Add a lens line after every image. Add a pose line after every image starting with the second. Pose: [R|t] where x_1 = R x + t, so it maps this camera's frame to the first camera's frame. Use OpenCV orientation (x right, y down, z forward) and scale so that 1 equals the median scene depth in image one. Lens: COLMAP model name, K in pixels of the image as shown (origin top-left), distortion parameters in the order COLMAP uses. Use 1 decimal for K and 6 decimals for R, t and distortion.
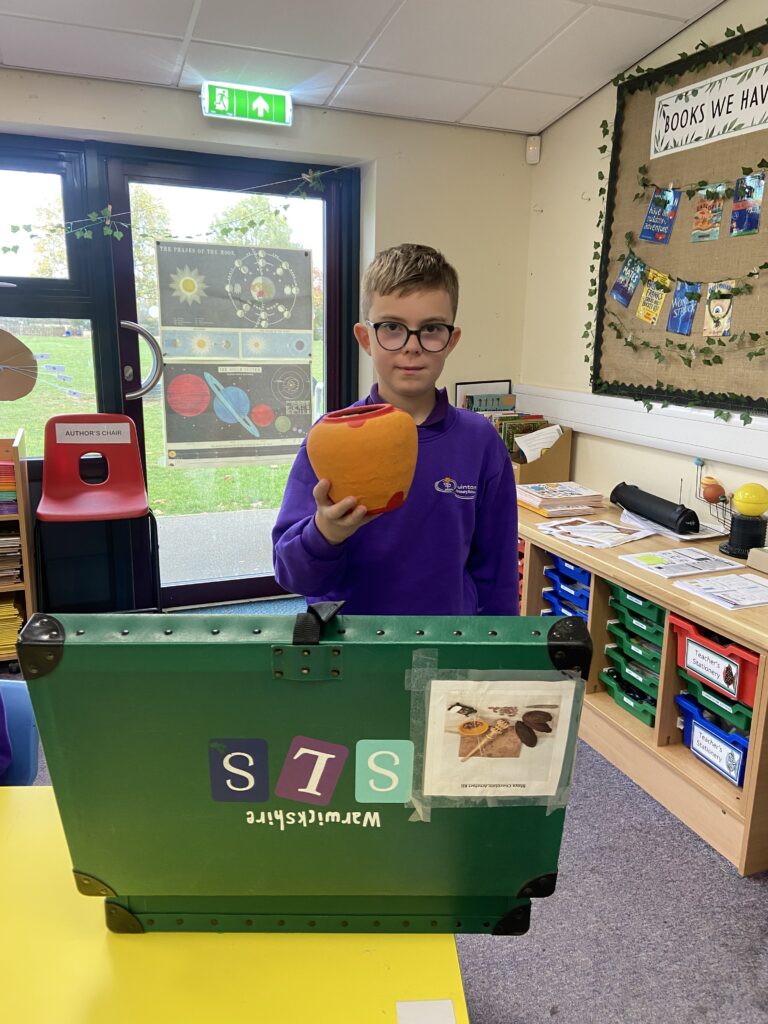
lens RADIAL K [[766.3, 0, 380.8], [0, 766.3, 515.4], [0, 0, 1]] dist [0.014606, -0.050121]
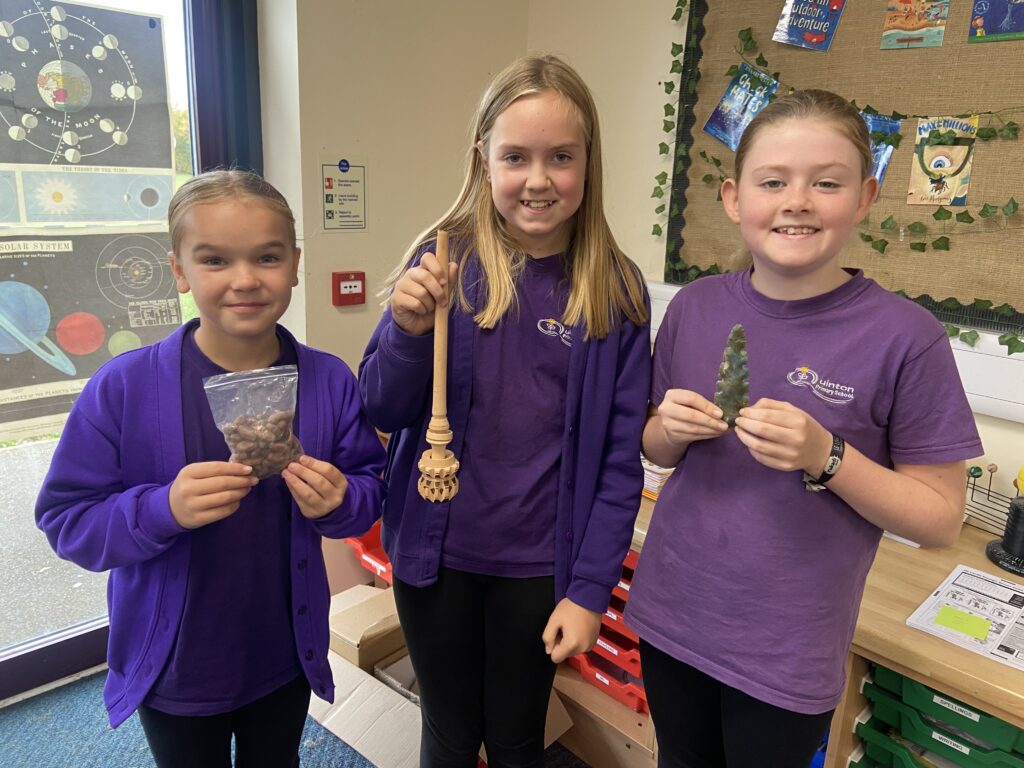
lens RADIAL K [[766.3, 0, 522.5], [0, 766.3, 380.9], [0, 0, 1]] dist [0.014606, -0.050121]
pose [[0.915478, -0.075390, 0.395241, -0.100058], [0.063749, 0.997060, 0.042524, -0.115366], [-0.397285, -0.013734, 0.917592, 0.464404]]
